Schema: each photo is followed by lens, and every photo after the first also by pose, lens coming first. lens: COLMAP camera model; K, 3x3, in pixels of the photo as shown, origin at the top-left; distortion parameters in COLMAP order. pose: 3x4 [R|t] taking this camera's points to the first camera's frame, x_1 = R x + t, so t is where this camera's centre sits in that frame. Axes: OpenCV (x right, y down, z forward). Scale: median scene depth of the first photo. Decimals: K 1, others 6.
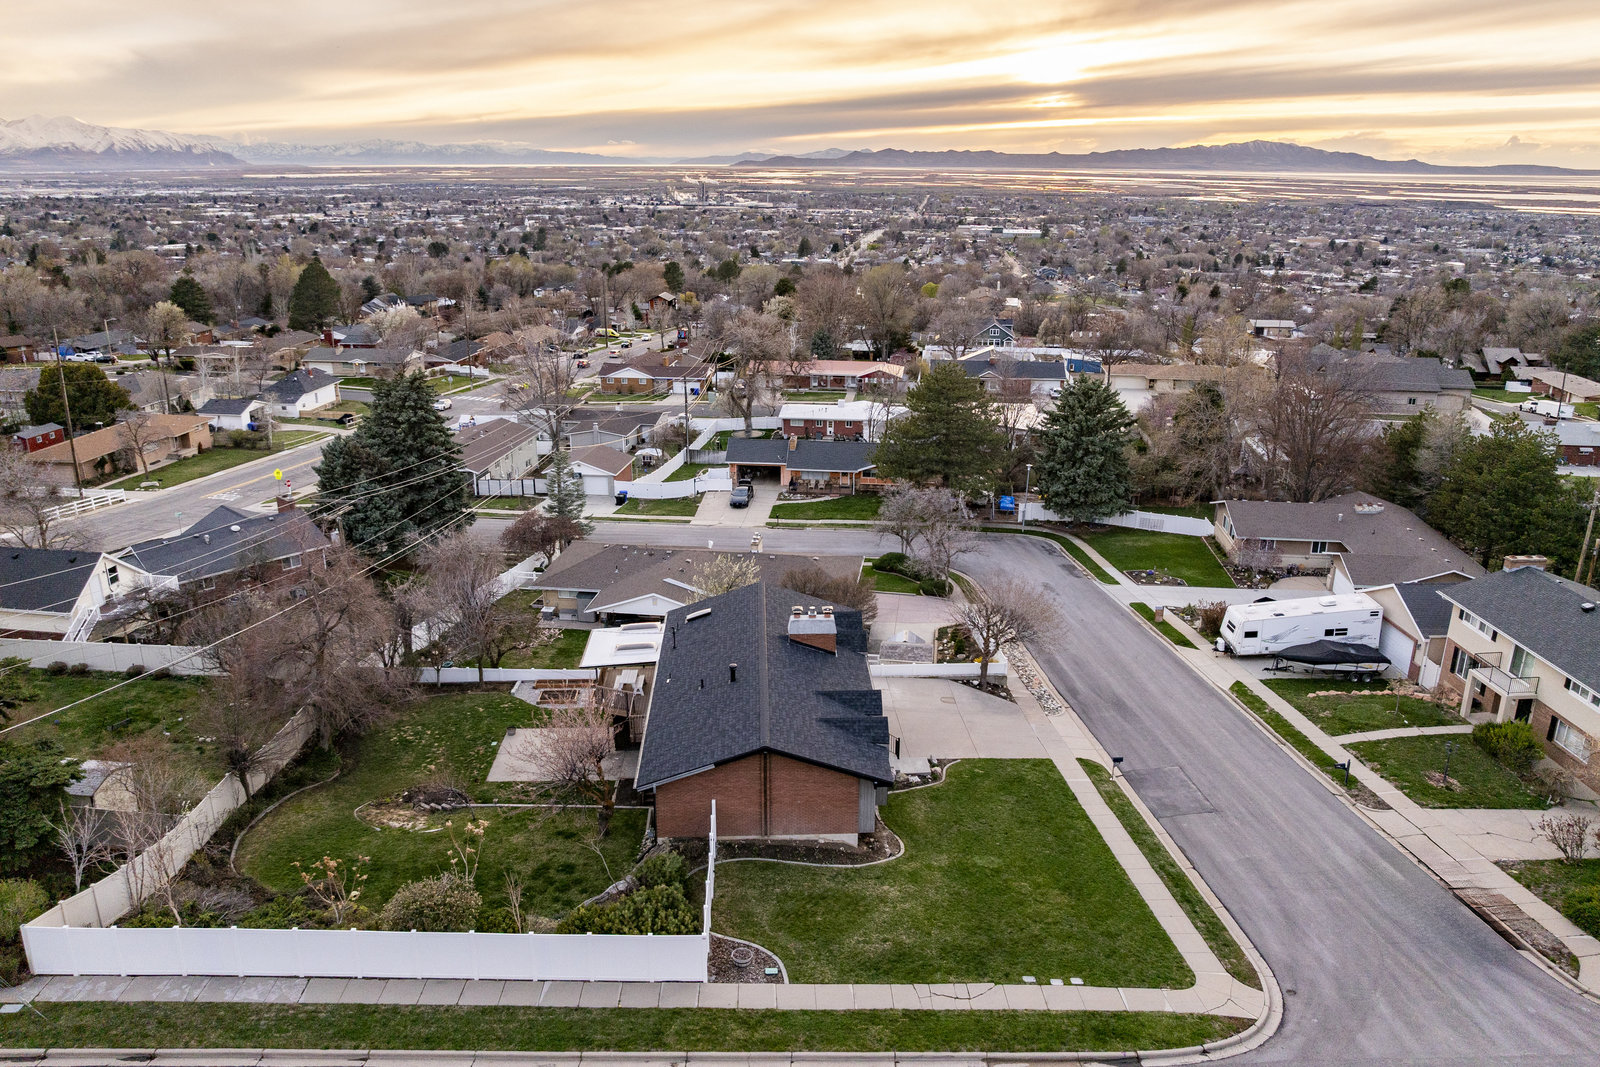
lens RADIAL K [[1144.7, 0, 806.1], [0, 1144.7, 477.2], [0, 0, 1]] dist [-0.042721, 0.006674]
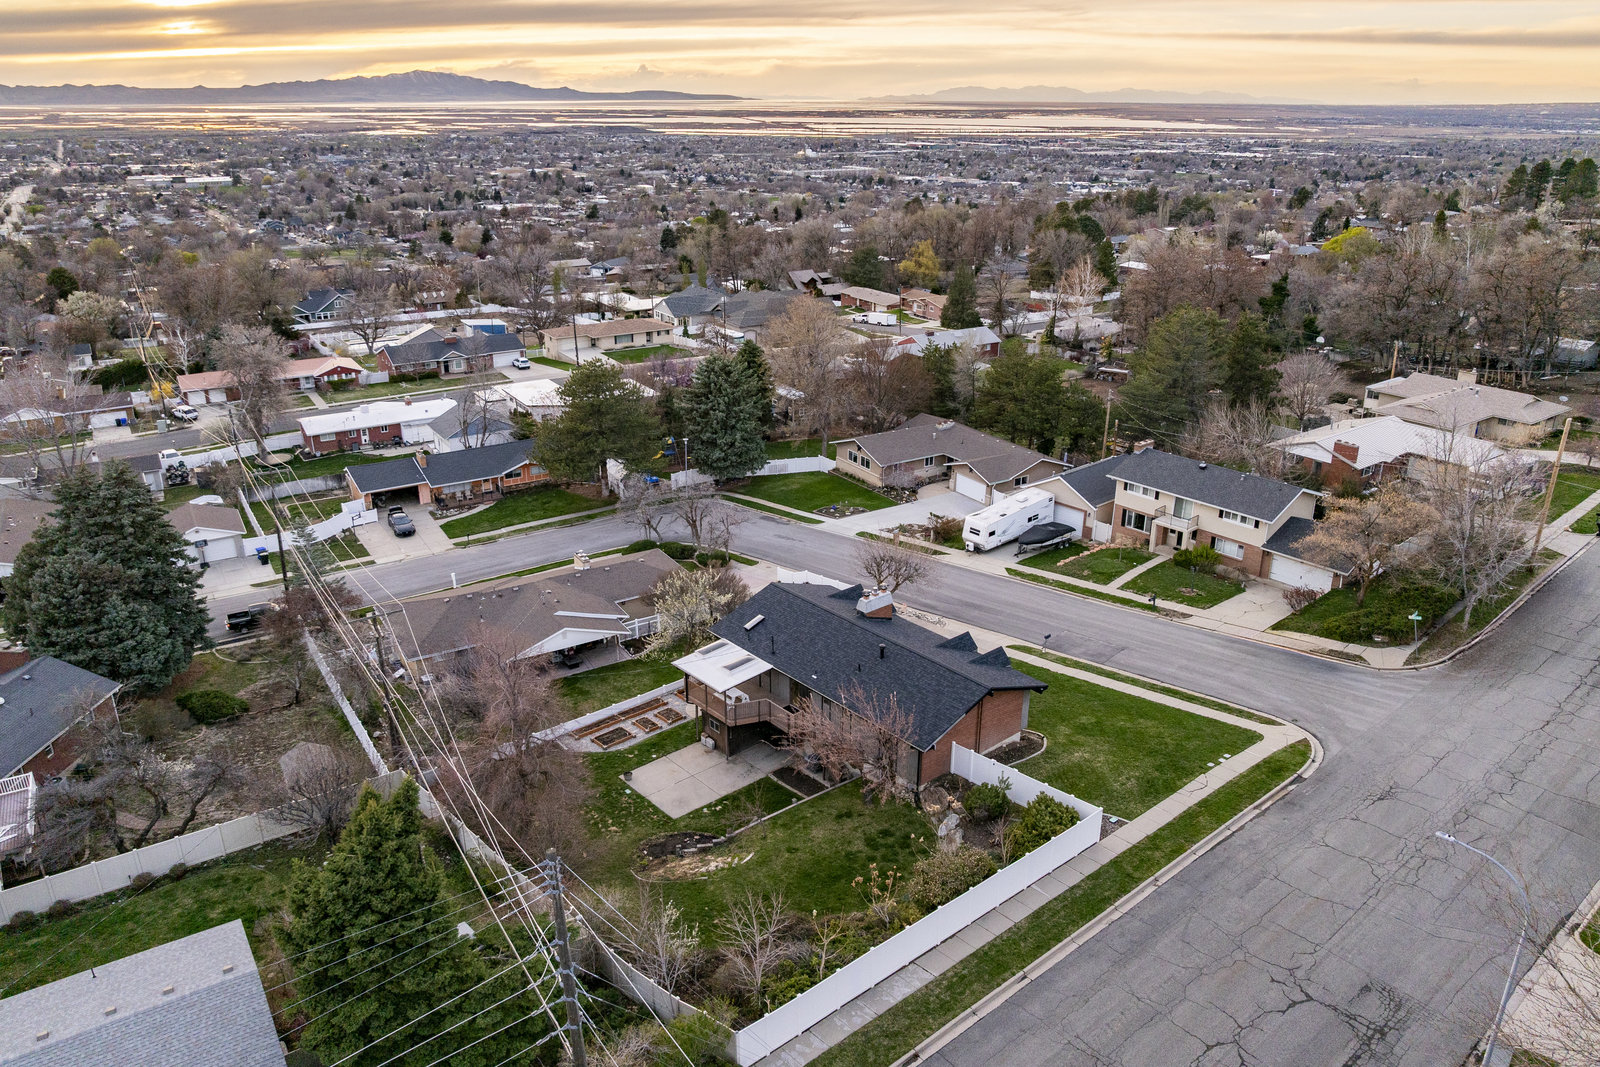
lens RADIAL K [[1156.4, 0, 806.9], [0, 1156.4, 468.7], [0, 0, 1]] dist [-0.047437, 0.005001]
pose [[0.778090, -0.196548, 0.596611, -0.463725], [0.168128, 0.980298, 0.103680, -0.093098], [-0.605234, 0.019634, 0.795805, 0.023234]]
